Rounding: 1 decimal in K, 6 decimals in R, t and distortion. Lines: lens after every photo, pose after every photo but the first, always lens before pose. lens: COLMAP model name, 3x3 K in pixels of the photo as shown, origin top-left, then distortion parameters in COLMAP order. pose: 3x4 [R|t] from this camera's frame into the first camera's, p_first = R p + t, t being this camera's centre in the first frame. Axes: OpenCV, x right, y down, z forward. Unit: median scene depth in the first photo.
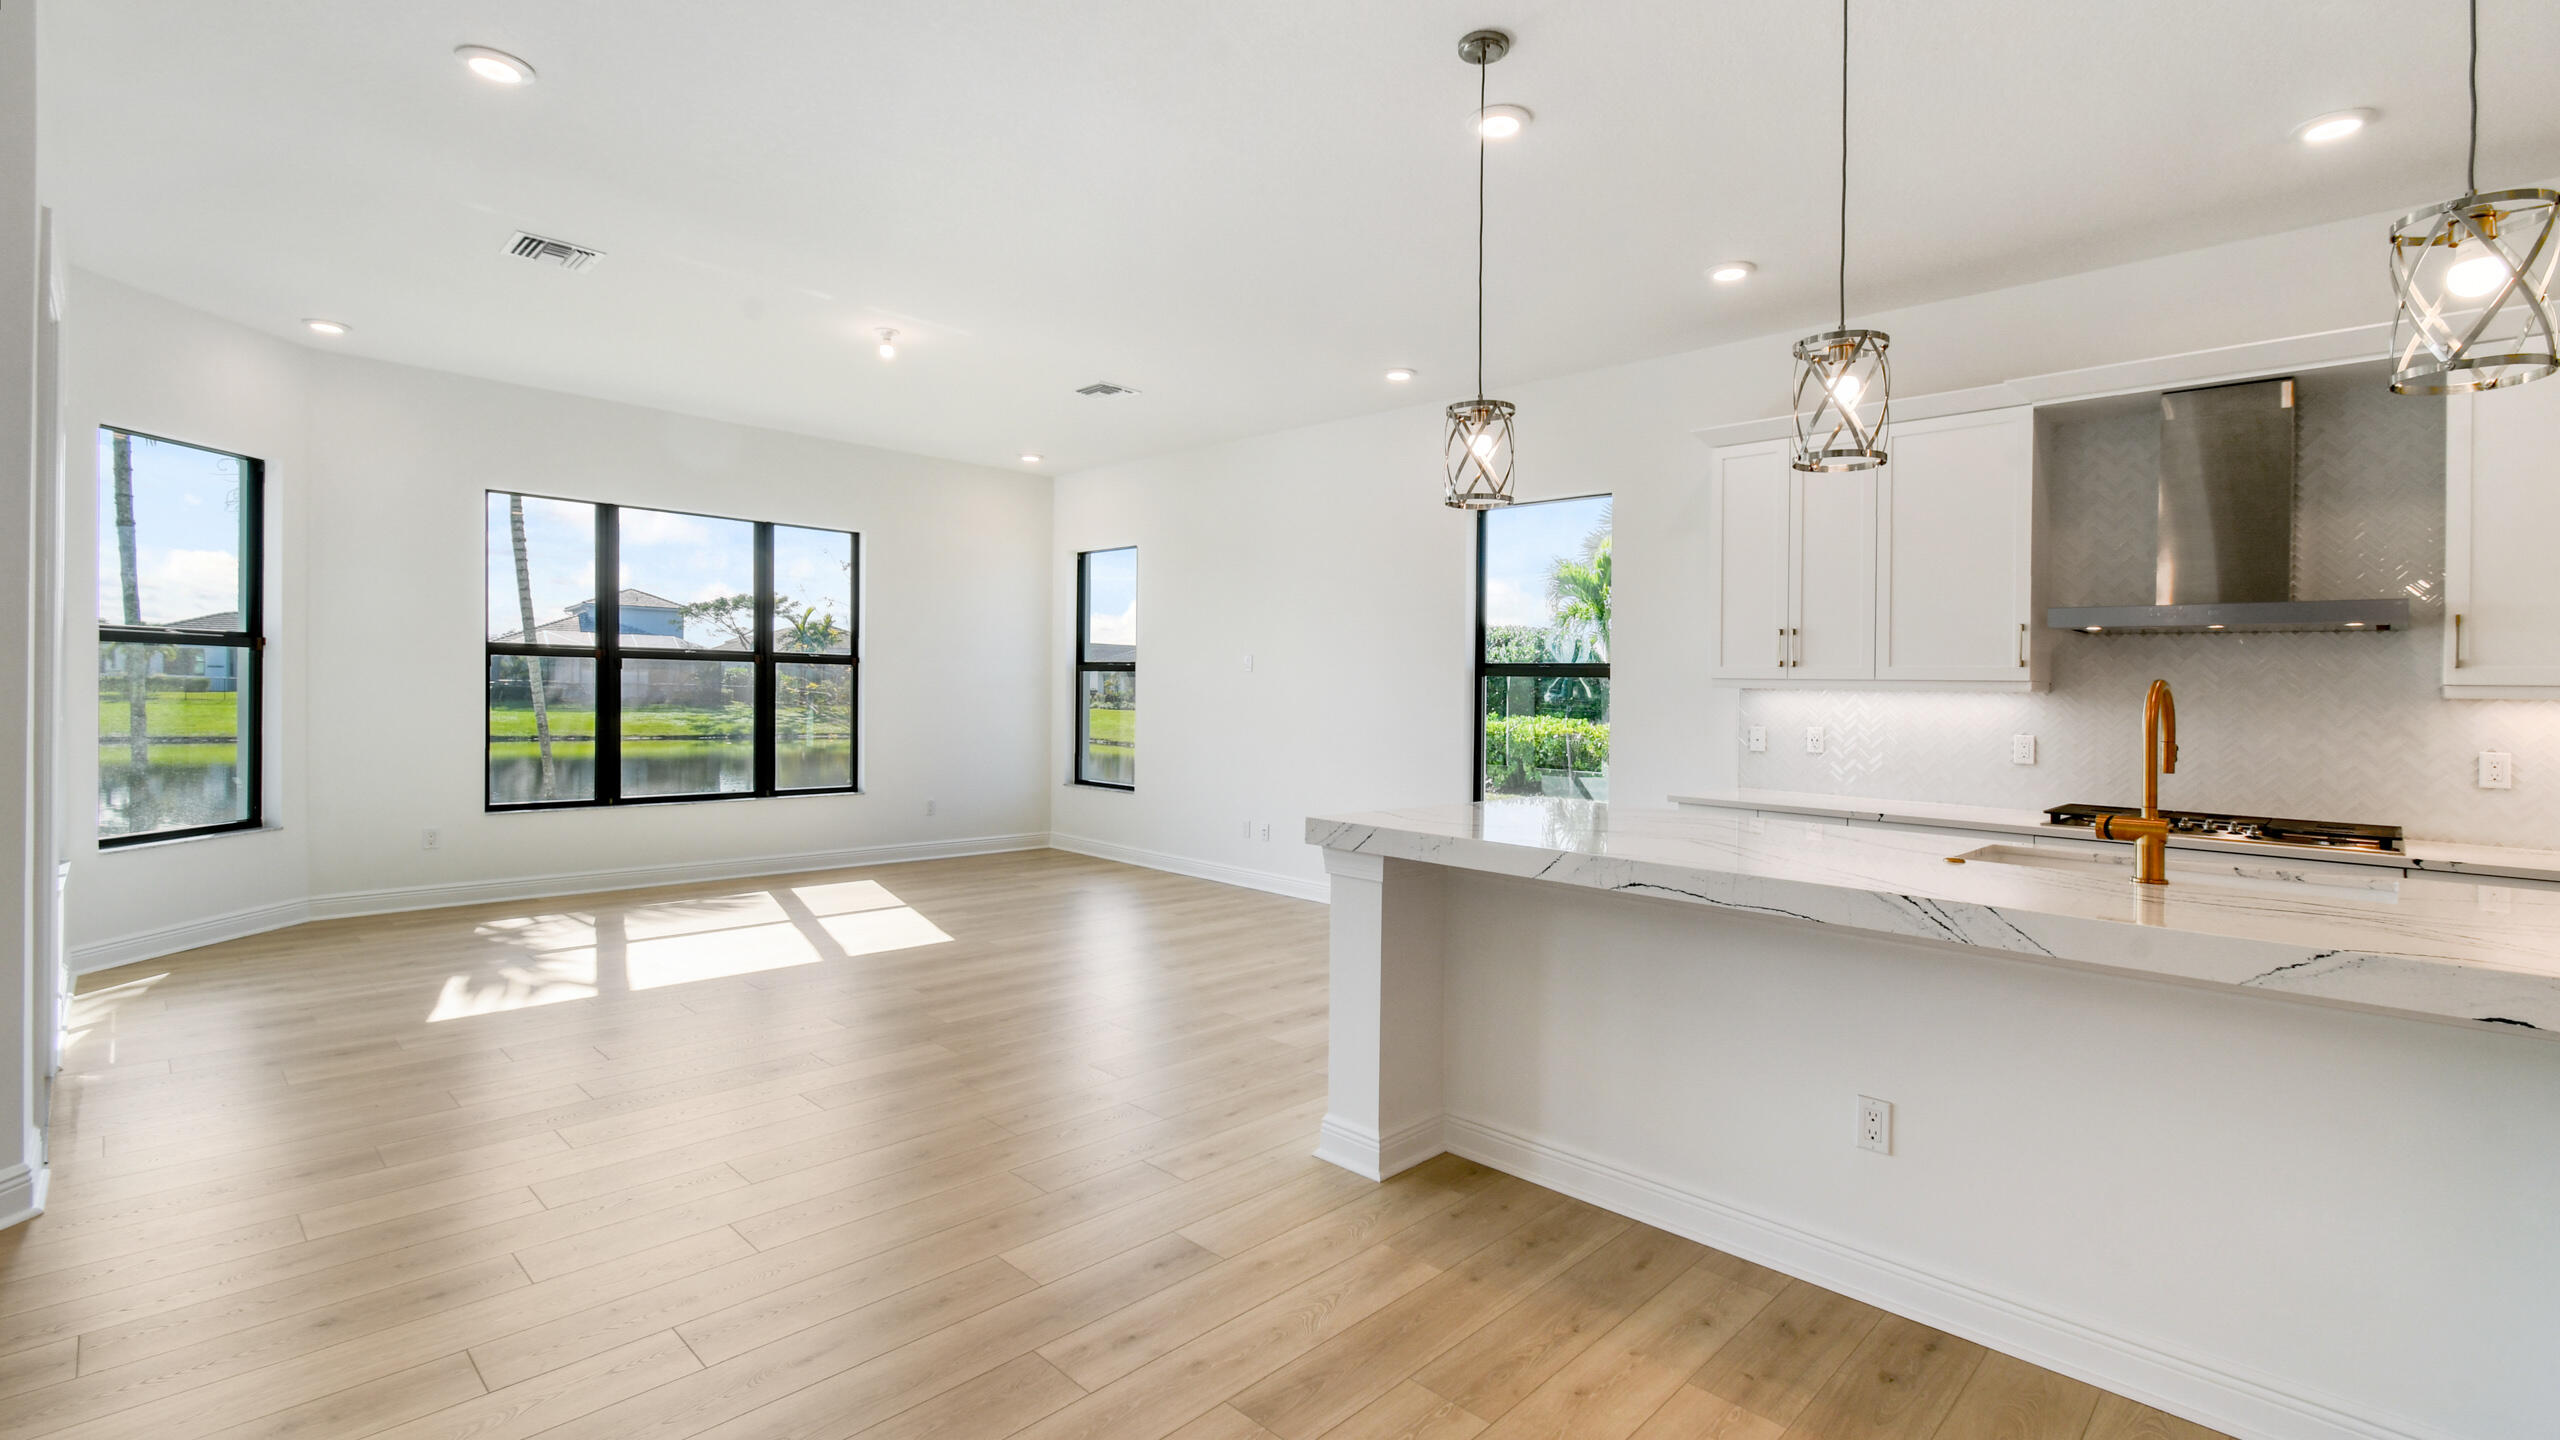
lens RADIAL K [[1146.3, 0, 1288.0], [0, 1146.3, 670.9], [0, 0, 1]] dist [0.002413, 0.001339]
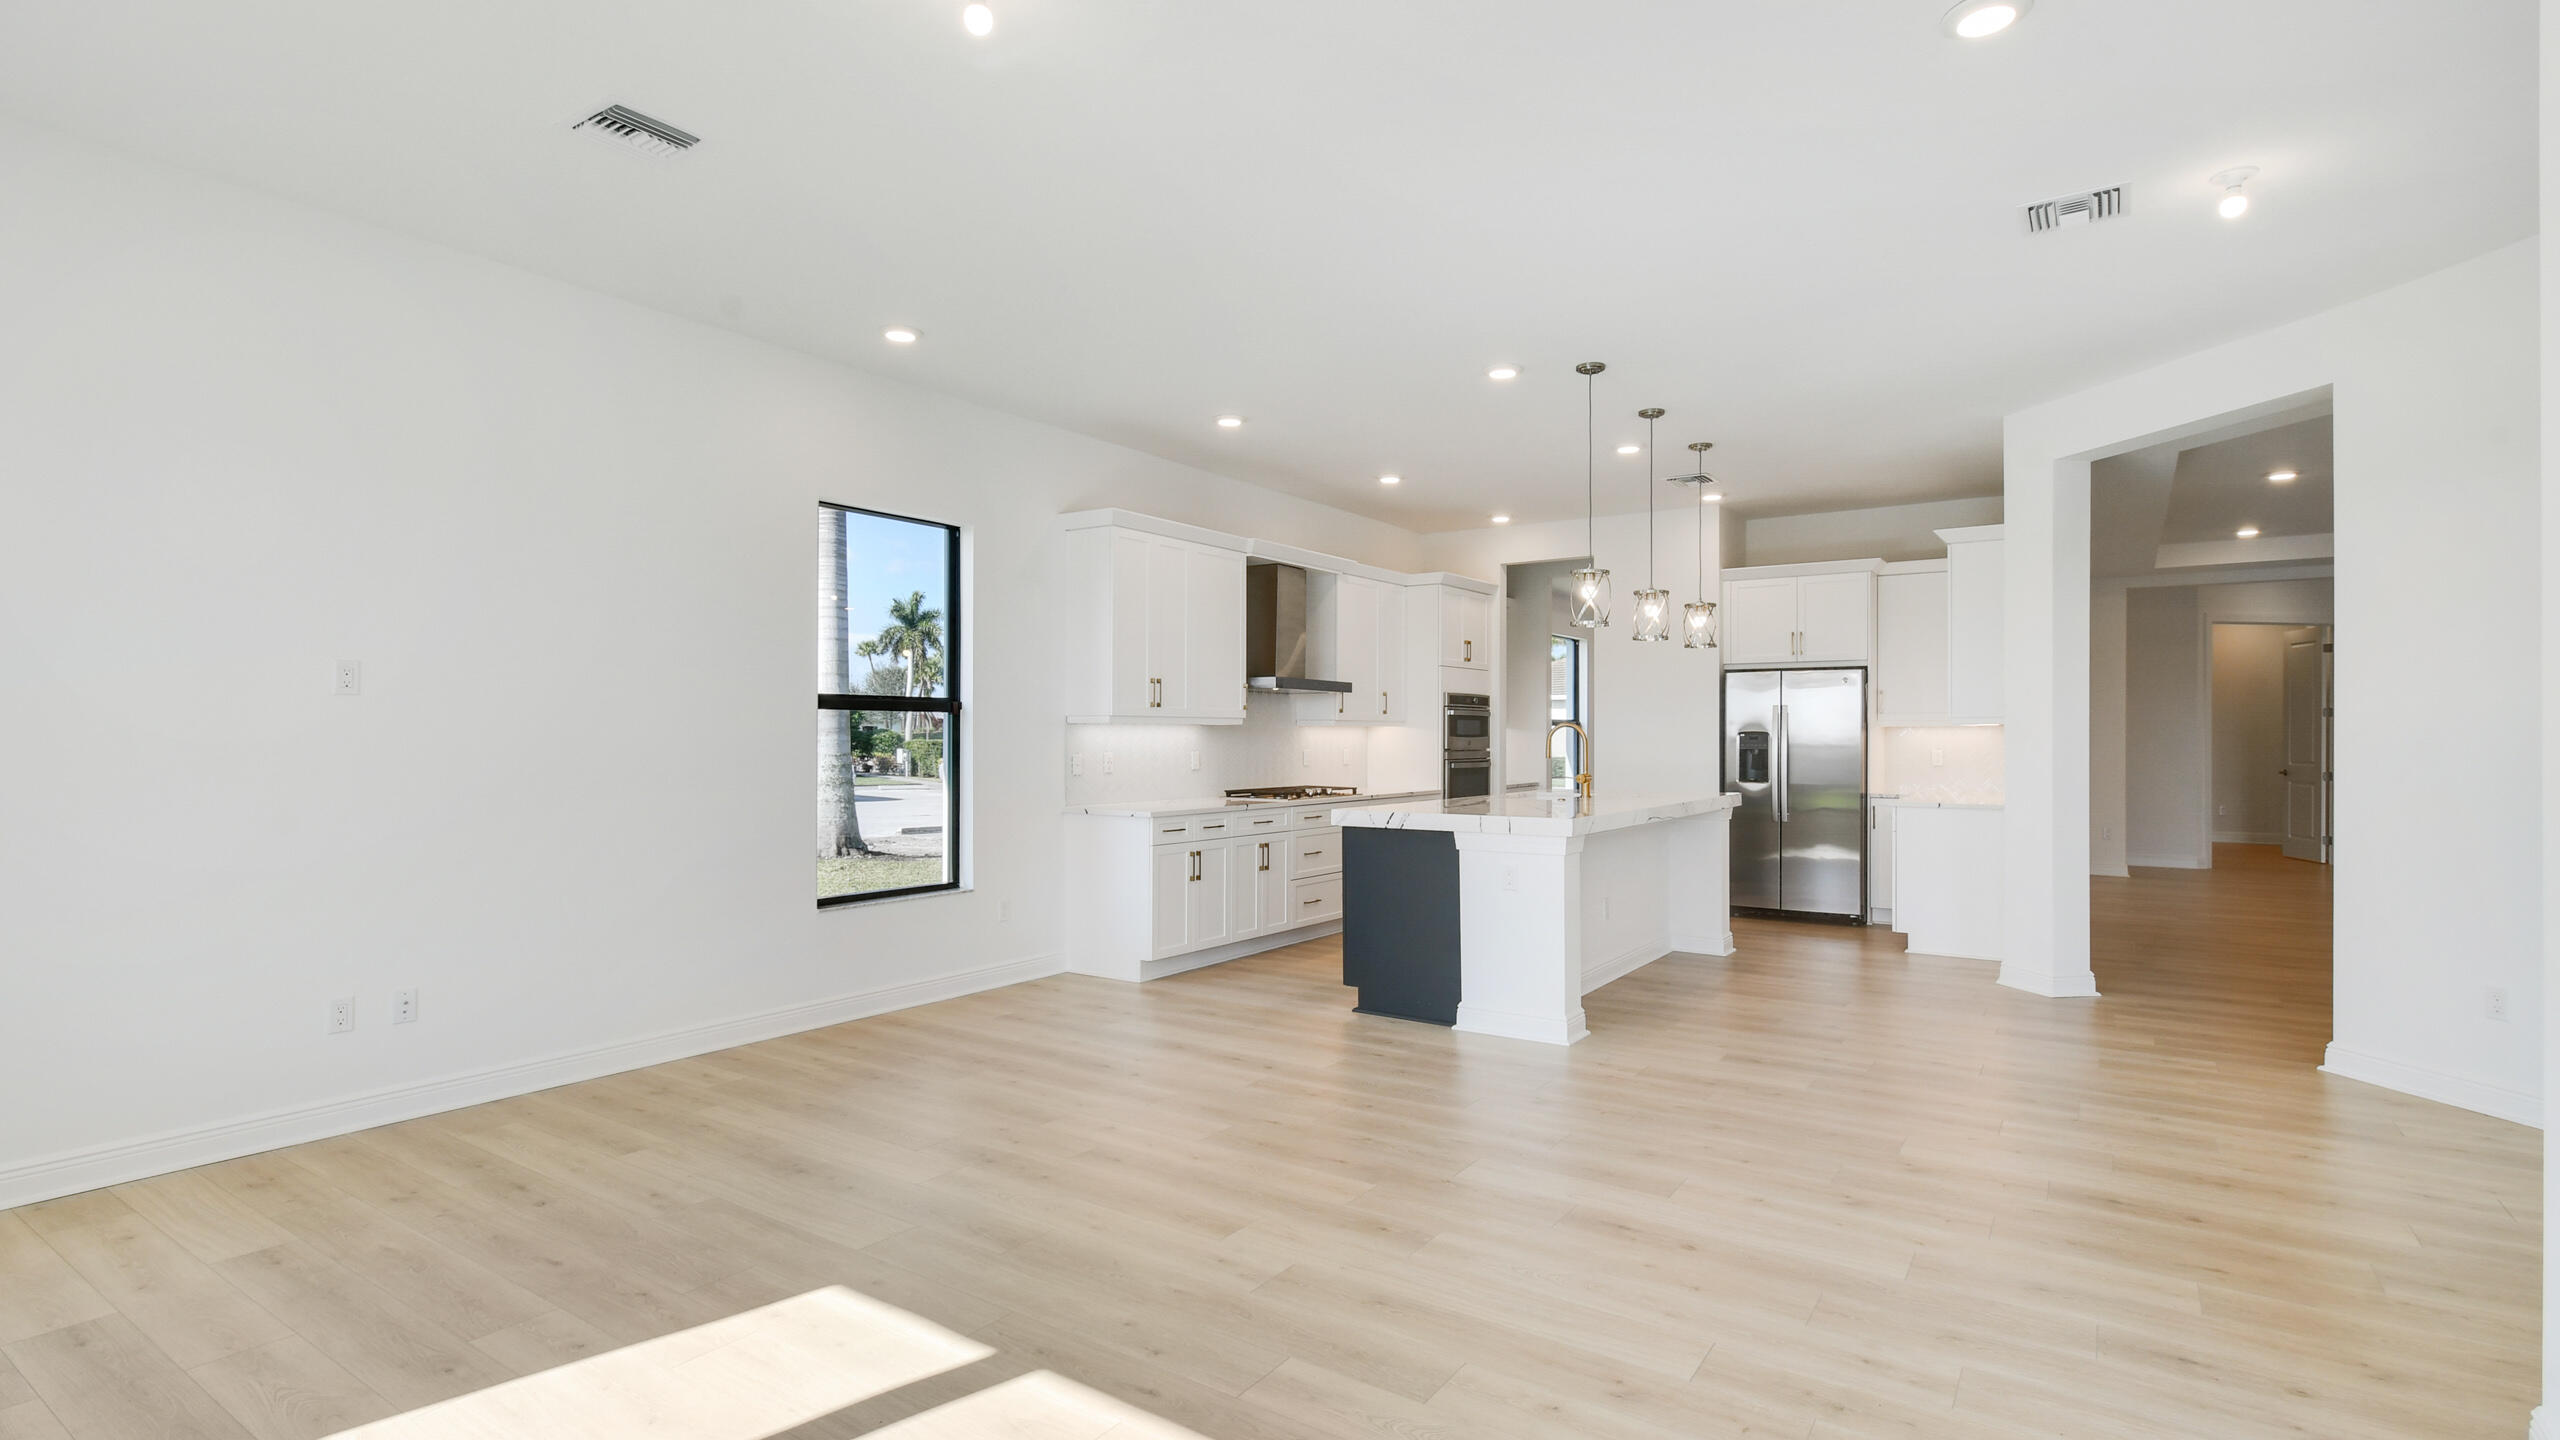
lens RADIAL K [[1198.4, 0, 1312.9], [0, 1198.4, 735.9], [0, 0, 1]] dist [0.004323, 0.000324]
pose [[-0.188522, -0.019975, 0.981866, -0.873534], [-0.020428, 0.999657, 0.016414, 0.003495], [-0.981857, -0.016963, -0.188865, 0.989758]]
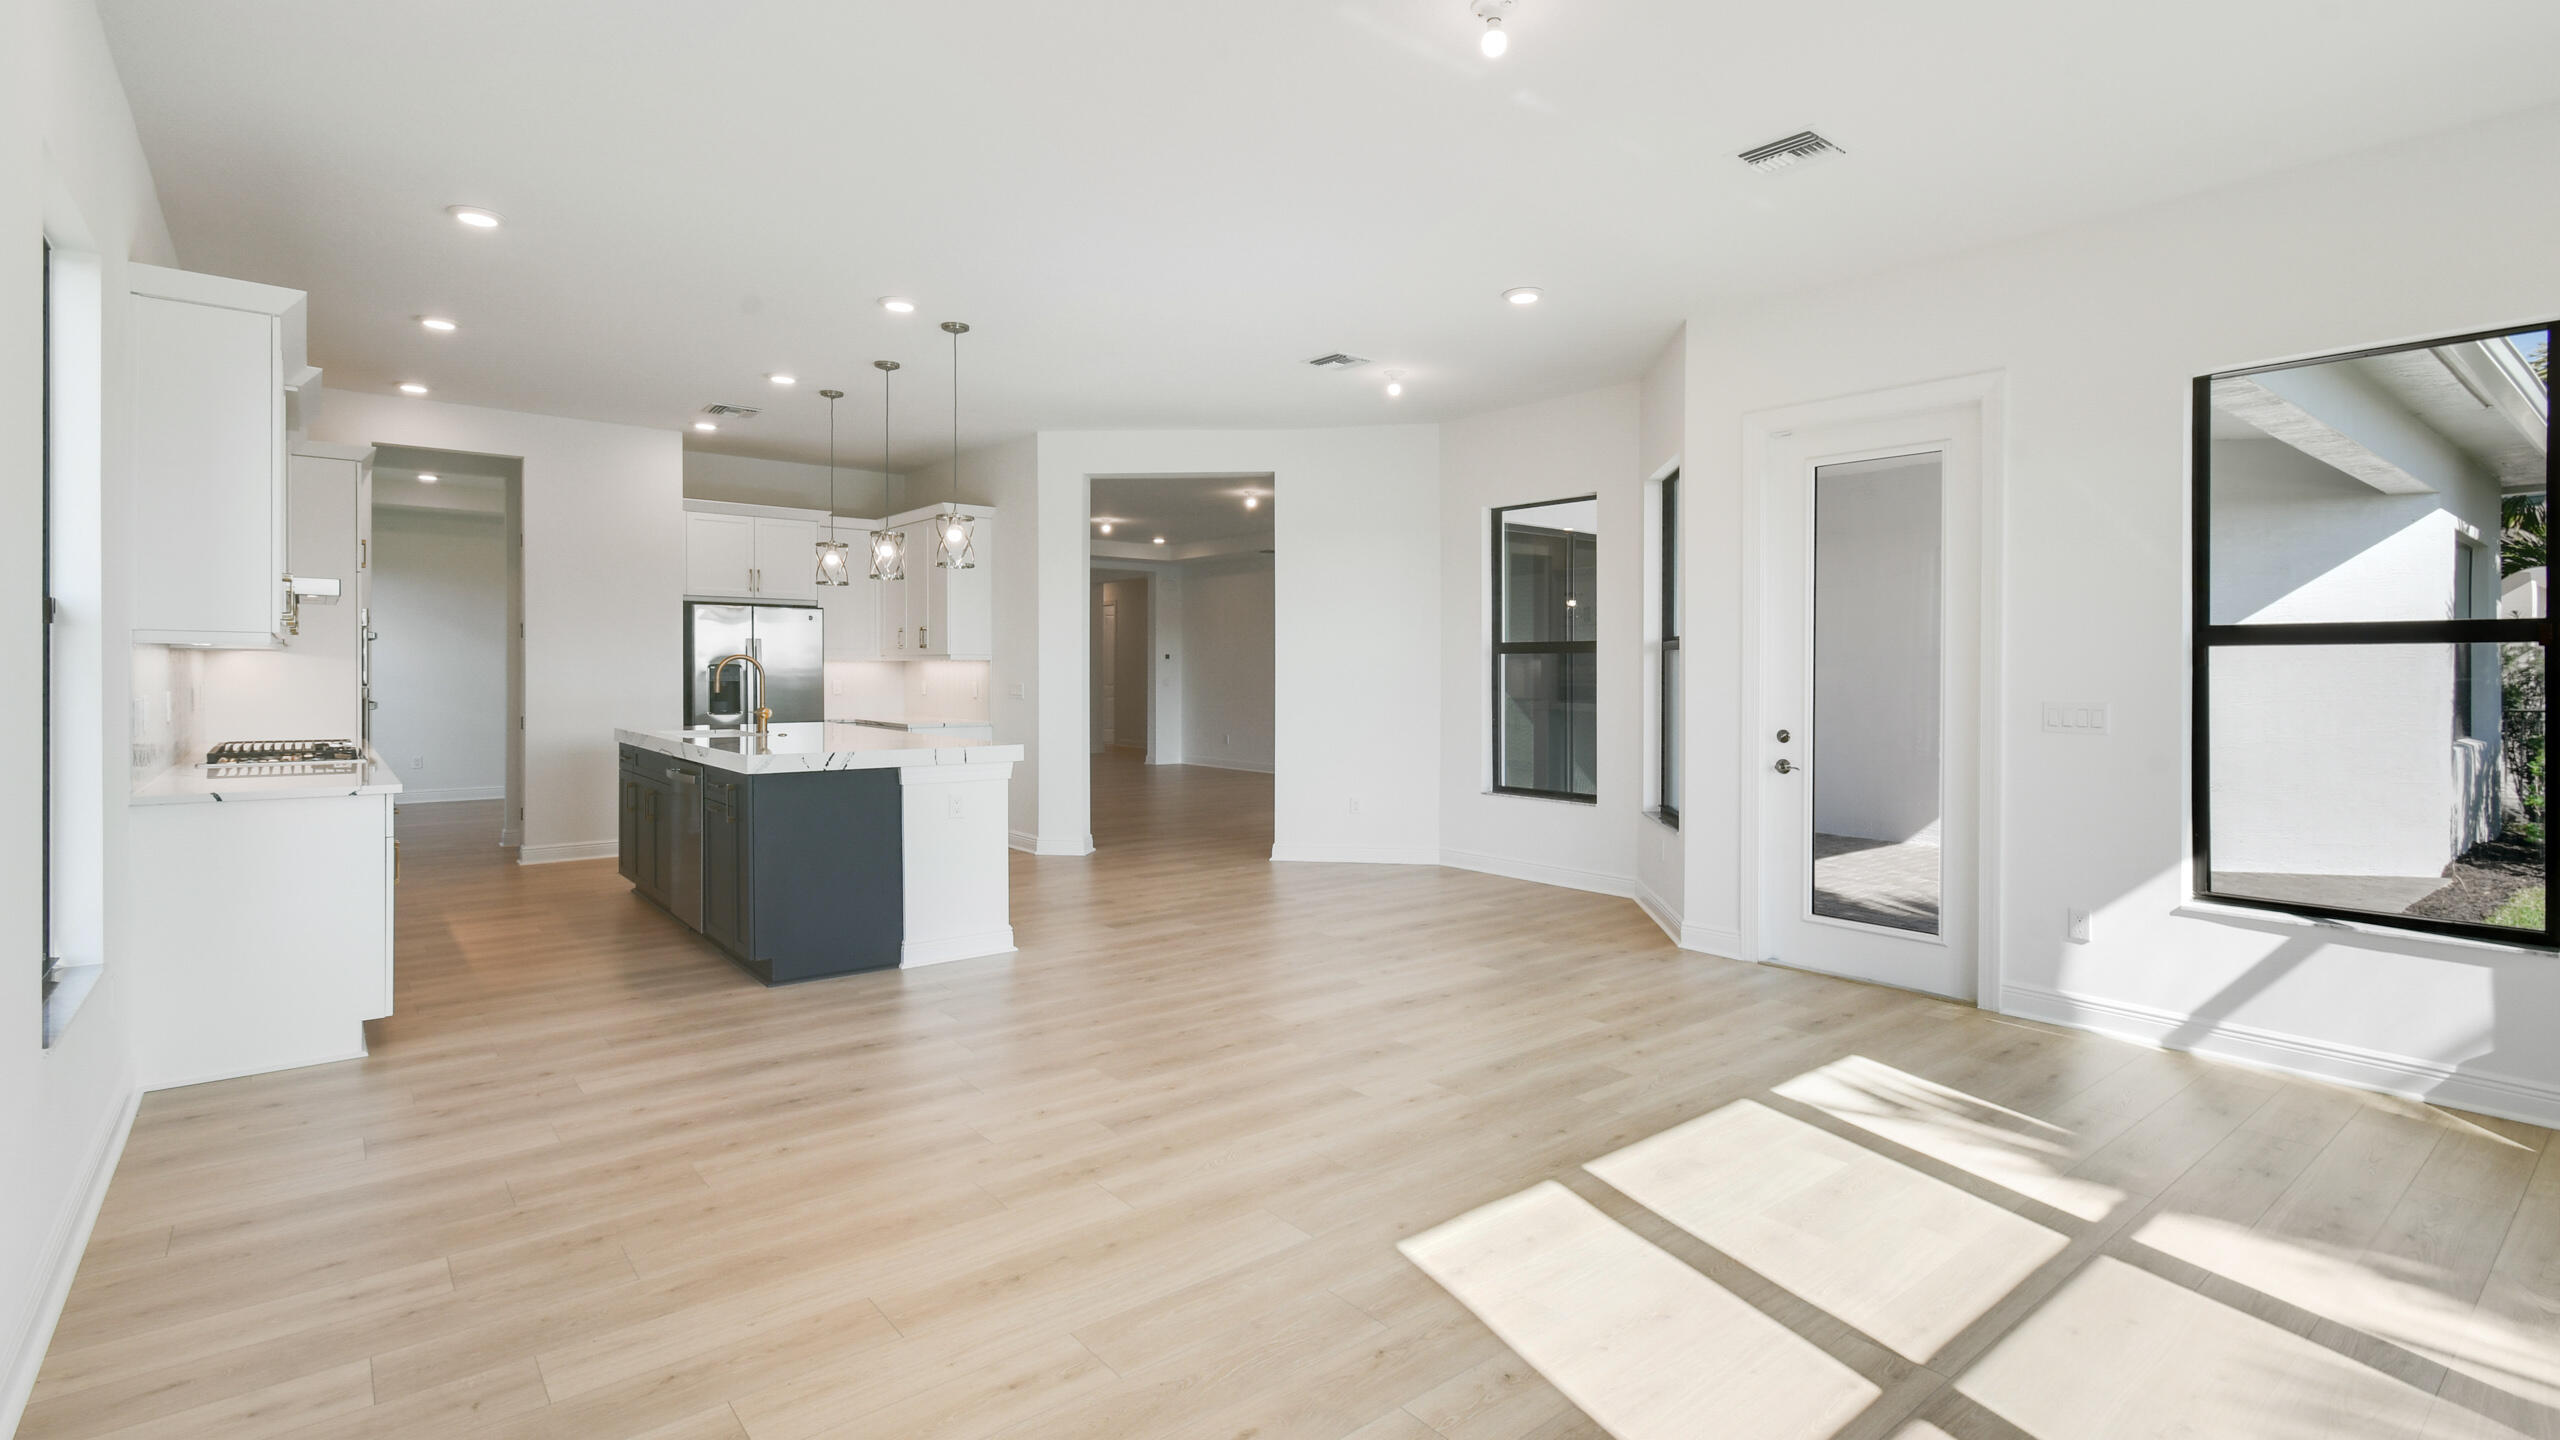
lens RADIAL K [[1146.3, 0, 1265.6], [0, 1146.3, 668.2], [0, 0, 1]] dist [0.002413, 0.001339]
pose [[-0.991107, -0.024957, 0.130710, -0.322987], [-0.027334, 0.999491, -0.016424, 0.024211], [-0.130233, -0.019851, -0.991285, 1.581874]]
